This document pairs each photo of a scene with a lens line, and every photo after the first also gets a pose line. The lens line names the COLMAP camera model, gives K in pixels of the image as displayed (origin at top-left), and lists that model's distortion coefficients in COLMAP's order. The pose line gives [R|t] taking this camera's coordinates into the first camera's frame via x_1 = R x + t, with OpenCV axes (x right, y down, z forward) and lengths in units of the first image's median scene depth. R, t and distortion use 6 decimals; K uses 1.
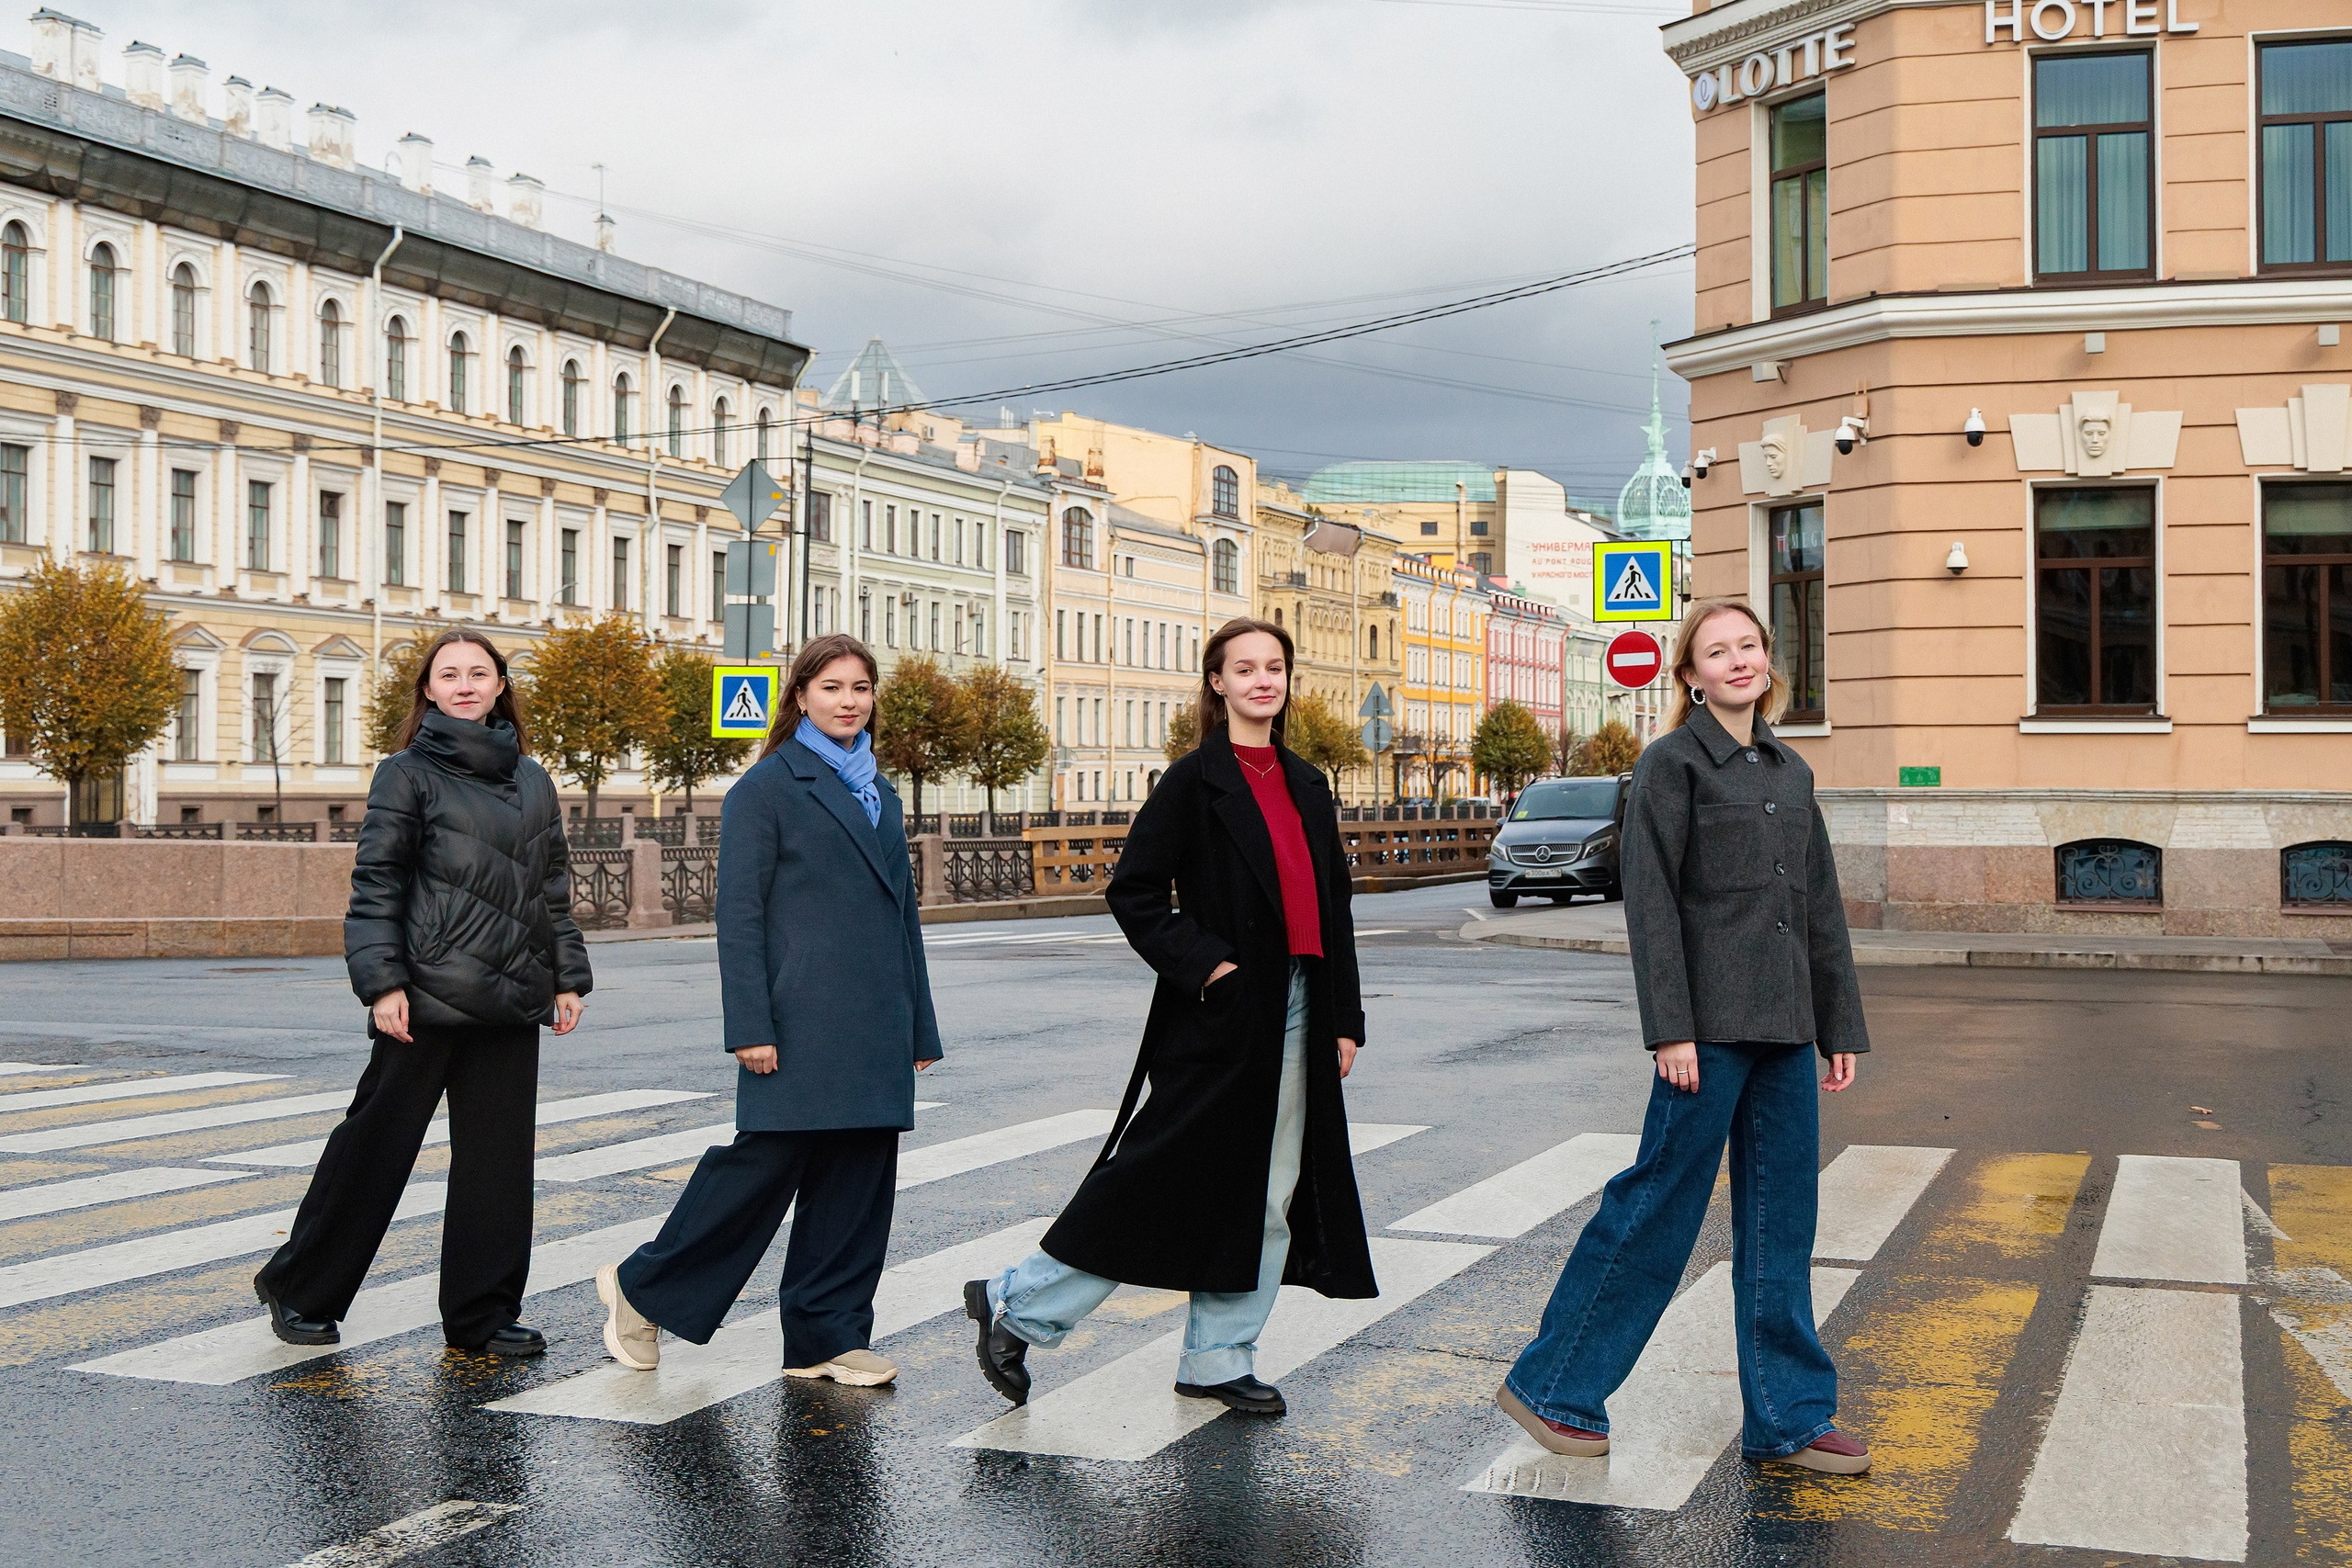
lens RADIAL K [[830.3, 0, 1176.0], [0, 830.3, 784.0], [0, 0, 1]] dist [-0.000612, -0.001463]
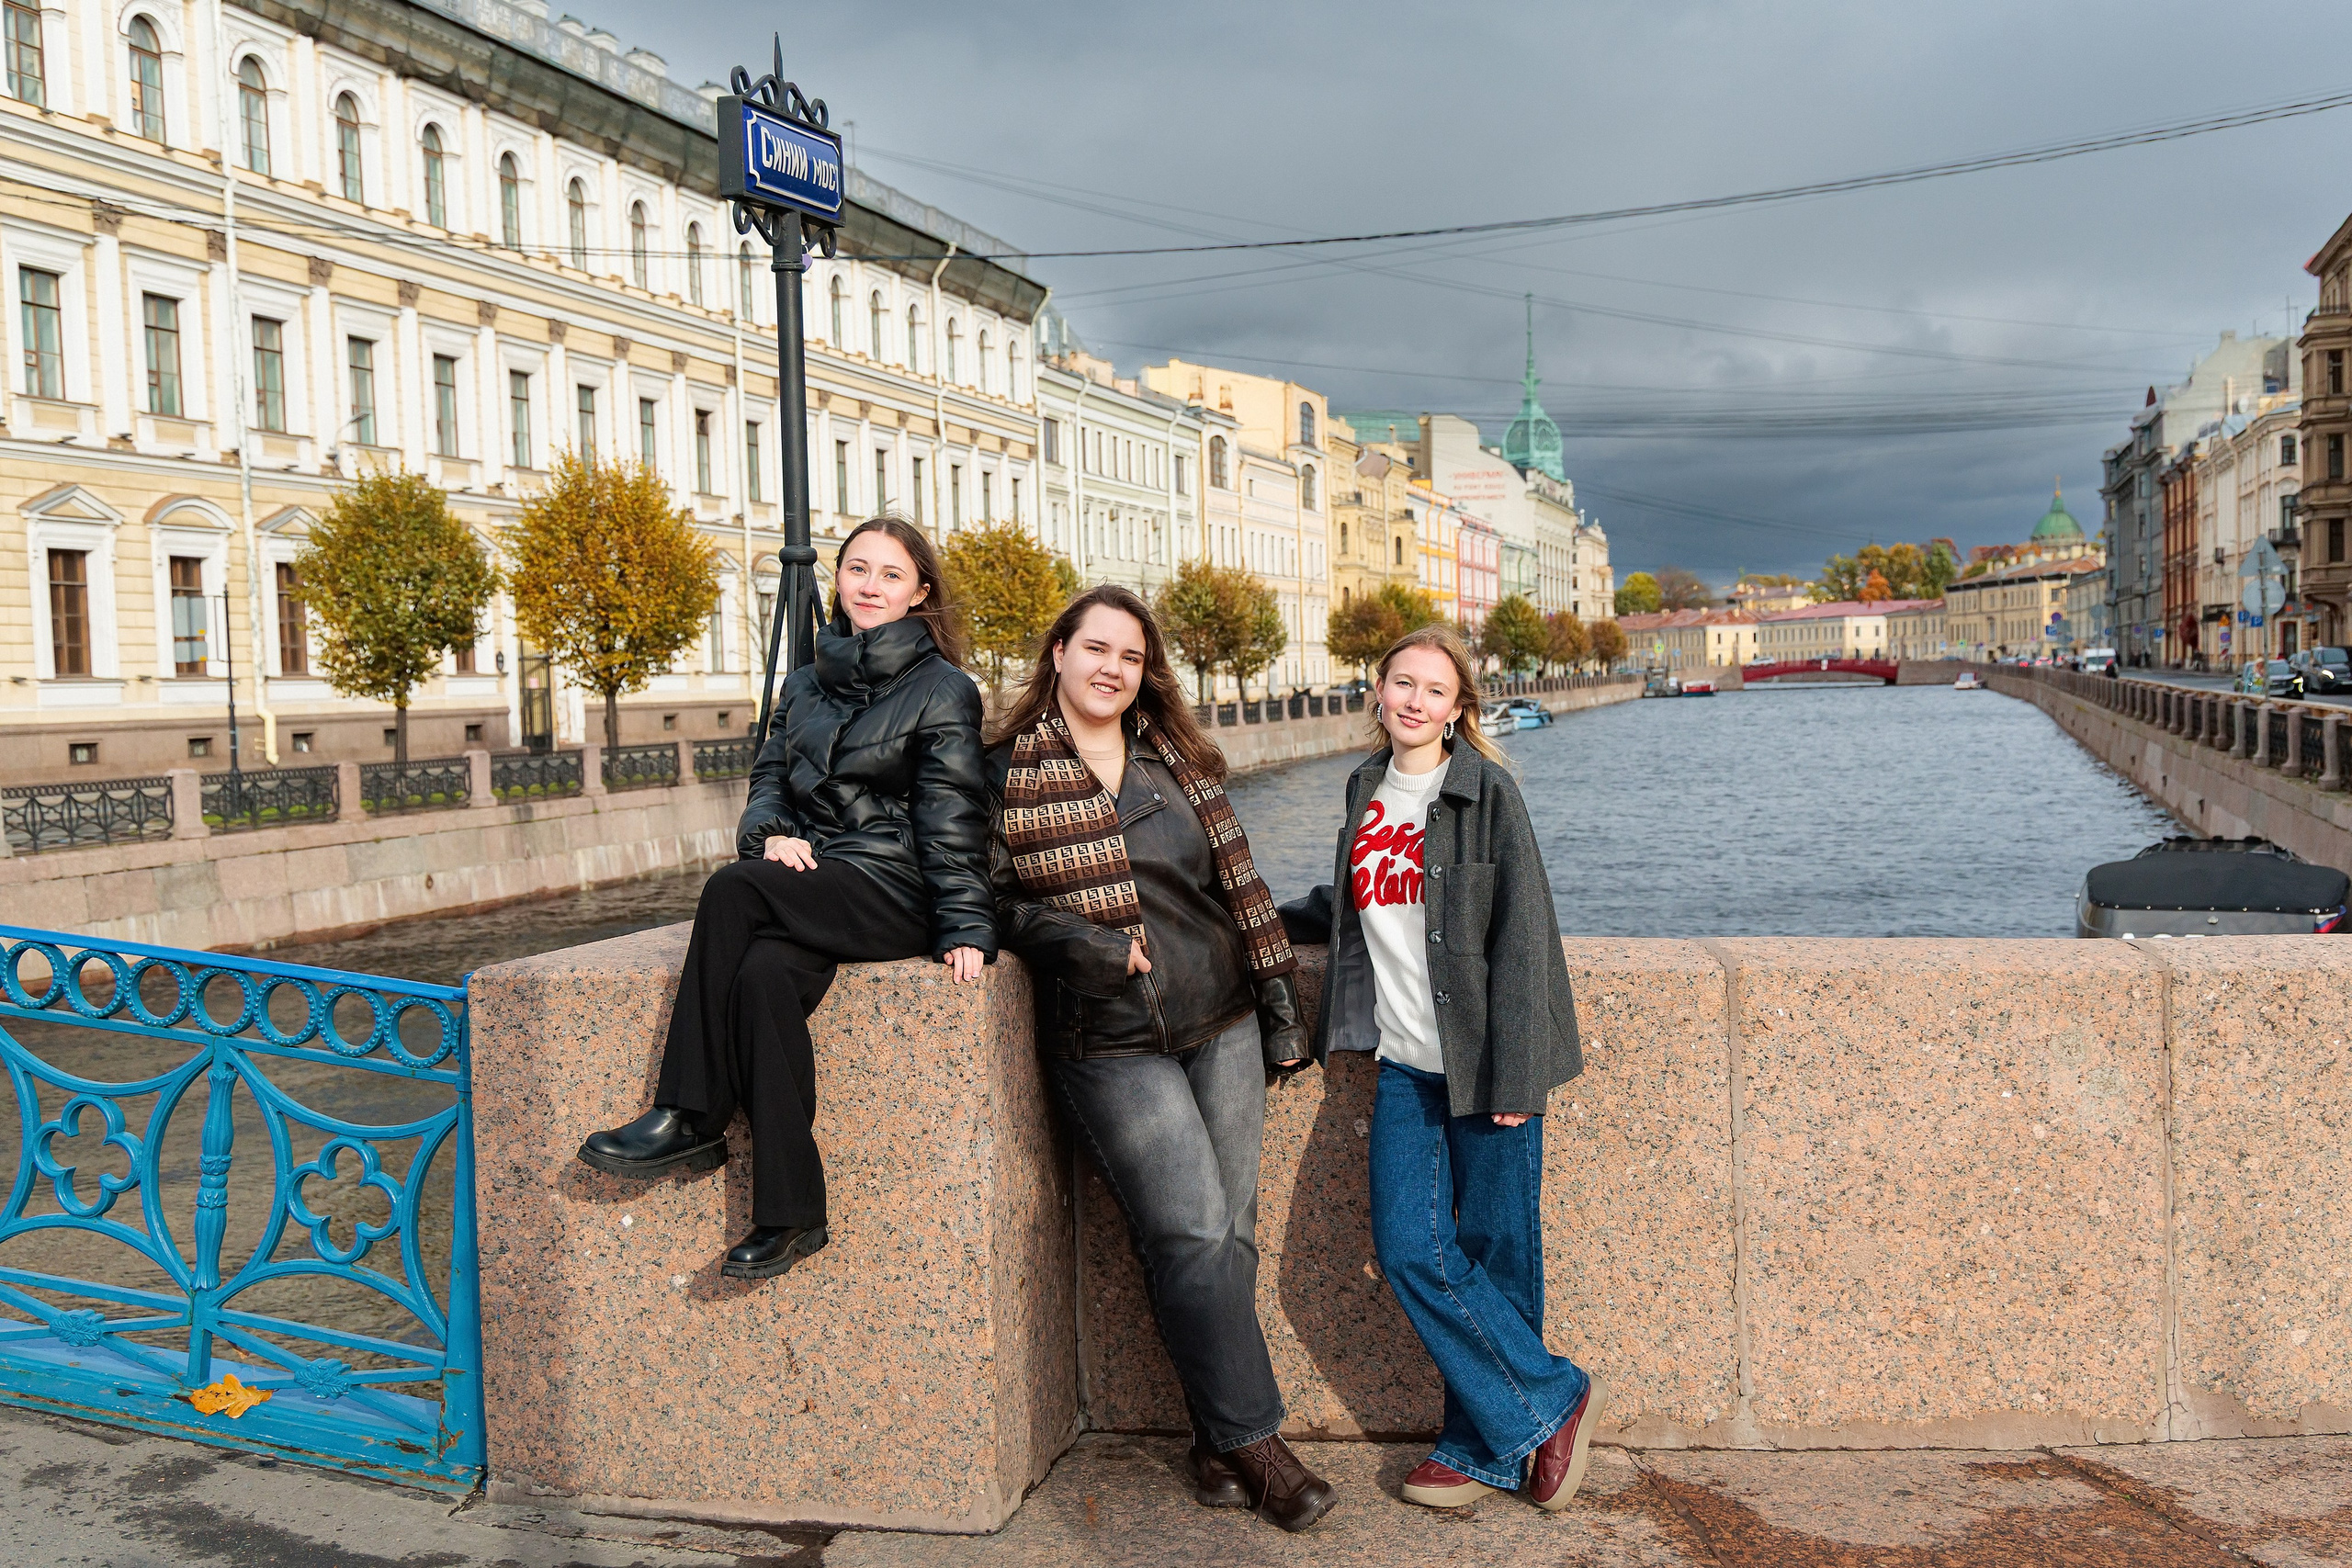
lens RADIAL K [[2247.4, 0, 1176.0], [0, 2247.4, 784.0], [0, 0, 1]] dist [0.006114, 0.016991]
pose [[0.796688, -0.055985, 0.601793, -2.087474], [0.032685, 0.998234, 0.049596, -0.005237], [-0.603507, -0.019843, 0.797111, -1.478677]]
